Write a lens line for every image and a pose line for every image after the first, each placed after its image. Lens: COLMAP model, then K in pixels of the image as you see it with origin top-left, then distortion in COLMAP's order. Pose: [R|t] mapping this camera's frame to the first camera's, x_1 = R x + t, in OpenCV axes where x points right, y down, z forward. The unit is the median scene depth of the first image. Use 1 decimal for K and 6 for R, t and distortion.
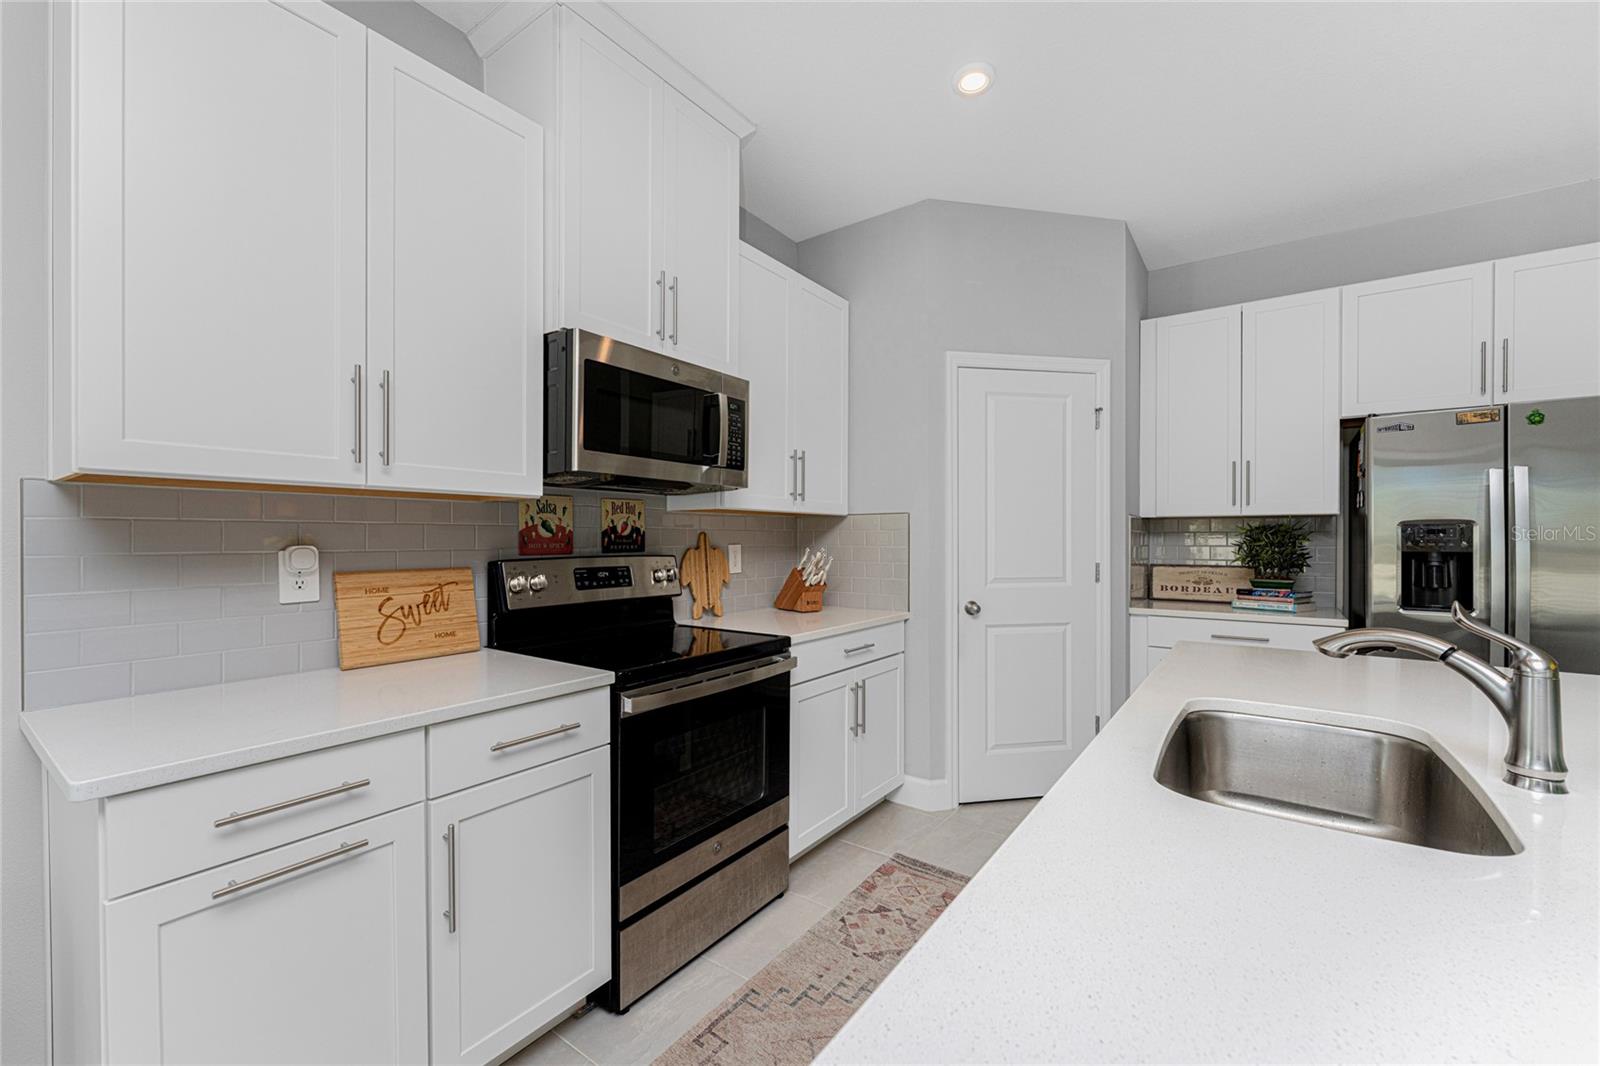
lens RADIAL K [[644.1, 0, 797.7], [0, 644.1, 537.4], [0, 0, 1]] dist [-0.001917, -0.000820]
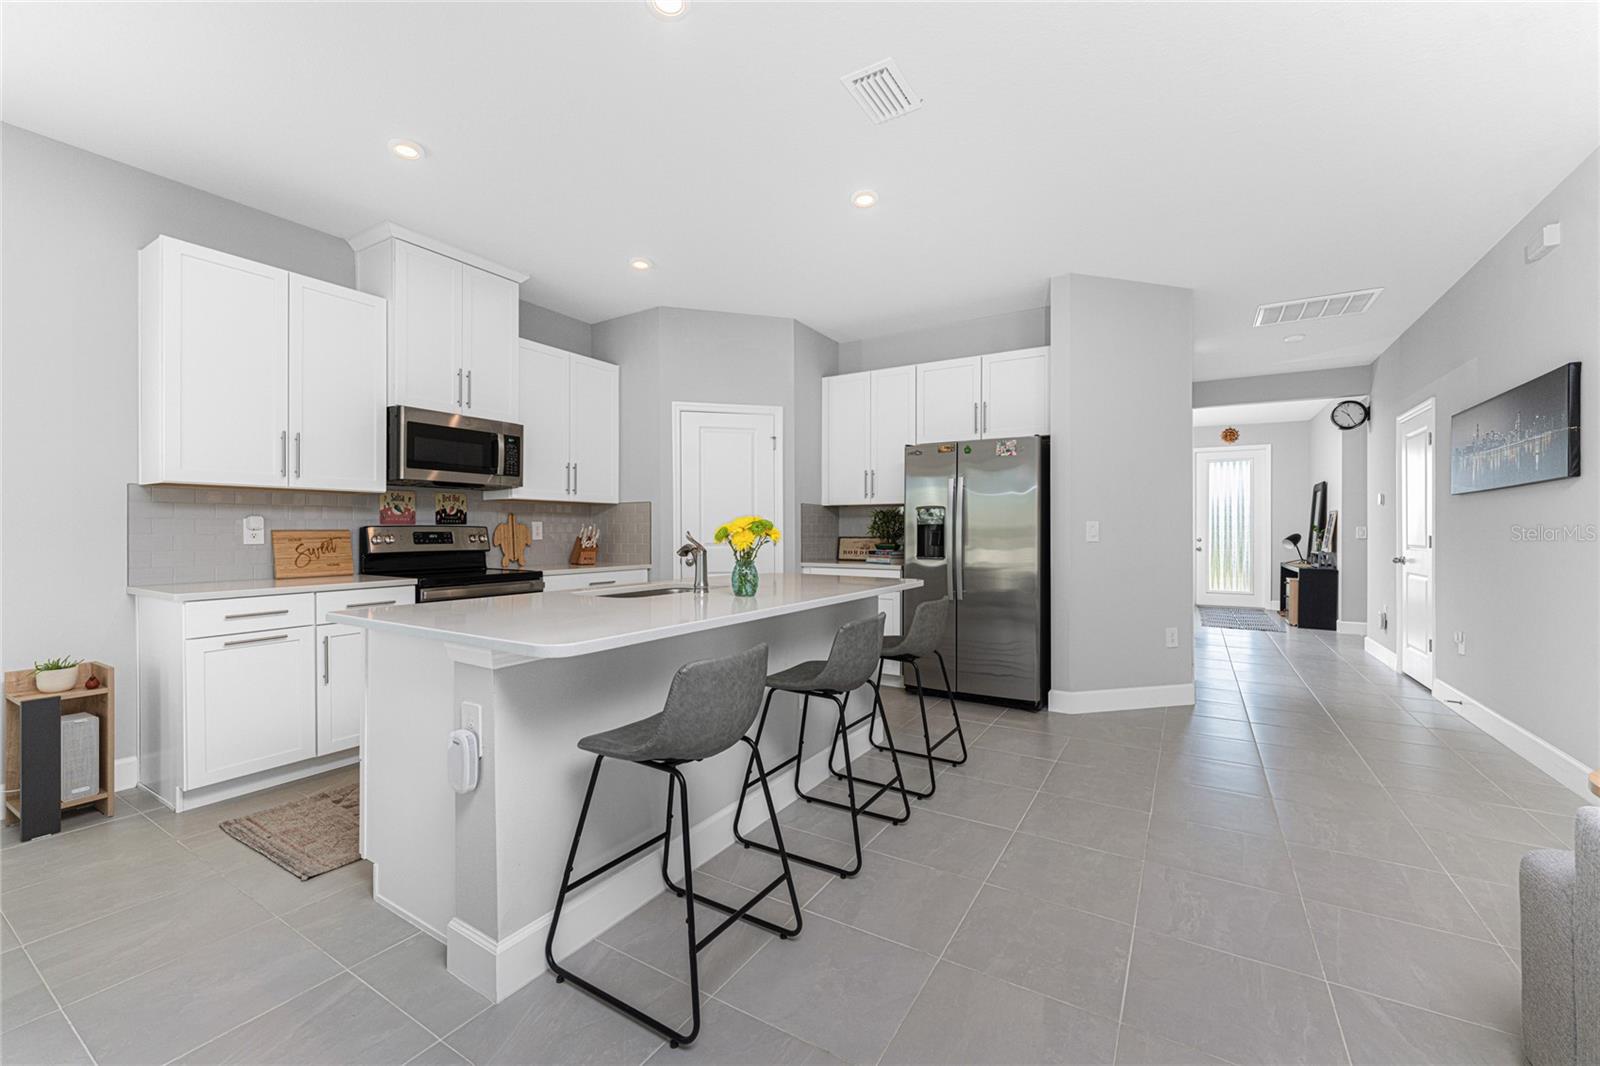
lens RADIAL K [[644.1, 0, 801.1], [0, 644.1, 529.7], [0, 0, 1]] dist [-0.001917, -0.000820]
pose [[0.997706, -0.000172, 0.067703, 0.560640], [0.000132, 1.000000, 0.000586, 0.037984], [-0.067703, -0.000576, 0.997705, -0.789196]]
